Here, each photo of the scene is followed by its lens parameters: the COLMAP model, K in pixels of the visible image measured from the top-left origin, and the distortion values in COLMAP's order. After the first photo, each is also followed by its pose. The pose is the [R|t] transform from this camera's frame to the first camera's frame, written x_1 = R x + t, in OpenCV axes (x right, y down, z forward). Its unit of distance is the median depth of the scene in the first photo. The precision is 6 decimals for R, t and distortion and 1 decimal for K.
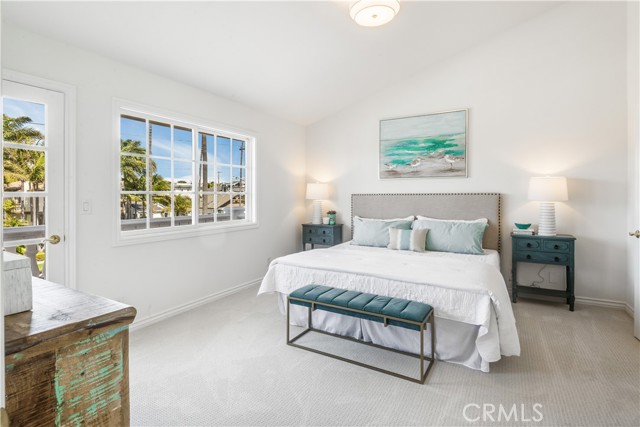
lens RADIAL K [[325.5, 0, 313.7], [0, 325.5, 194.5], [0, 0, 1]] dist [0.011499, -0.001772]
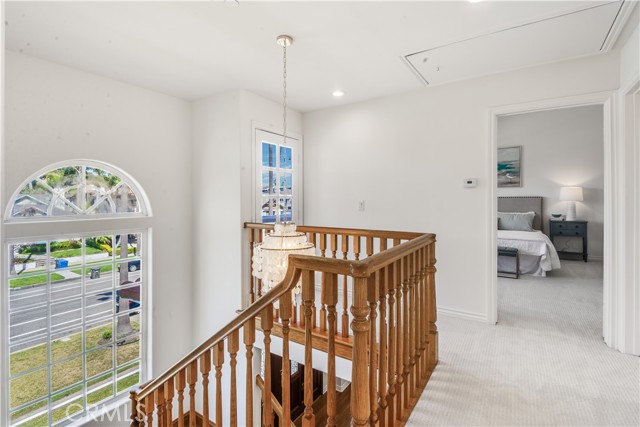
lens RADIAL K [[309.8, 0, 323.1], [0, 309.8, 194.6], [0, 0, 1]] dist [0.001096, -0.000051]
pose [[0.998866, -0.002216, -0.047551, -0.529370], [0.001679, 0.999934, -0.011345, 0.002223], [0.047573, 0.011252, 0.998804, -0.716327]]
